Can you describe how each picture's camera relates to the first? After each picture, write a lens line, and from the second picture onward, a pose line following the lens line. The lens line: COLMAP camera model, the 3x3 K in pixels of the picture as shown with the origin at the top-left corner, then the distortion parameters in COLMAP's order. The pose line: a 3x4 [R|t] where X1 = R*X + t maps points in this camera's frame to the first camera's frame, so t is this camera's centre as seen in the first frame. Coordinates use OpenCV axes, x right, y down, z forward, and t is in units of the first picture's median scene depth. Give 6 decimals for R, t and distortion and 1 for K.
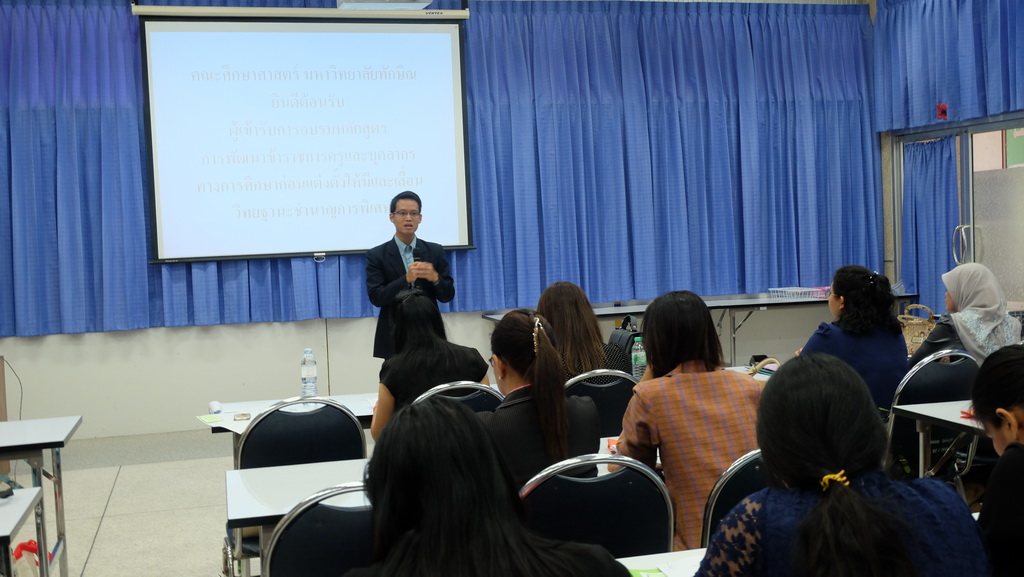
lens RADIAL K [[1073.4, 0, 531.5], [0, 1073.4, 290.3], [0, 0, 1]] dist [0.010745, 0.015472]
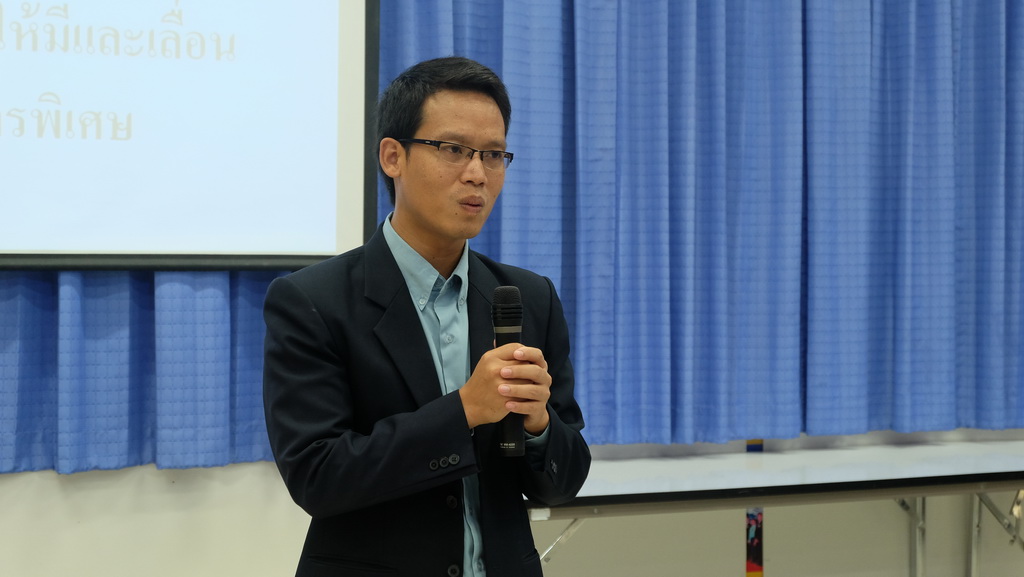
lens RADIAL K [[2127.1, 0, 512.0], [0, 2127.1, 288.5], [0, 0, 1]] dist [0.128505, 0.081976]
pose [[0.977153, 0.049124, 0.206783, -0.144428], [-0.045801, 0.998733, -0.020825, -0.020197], [-0.207544, 0.010879, 0.978165, 0.351029]]
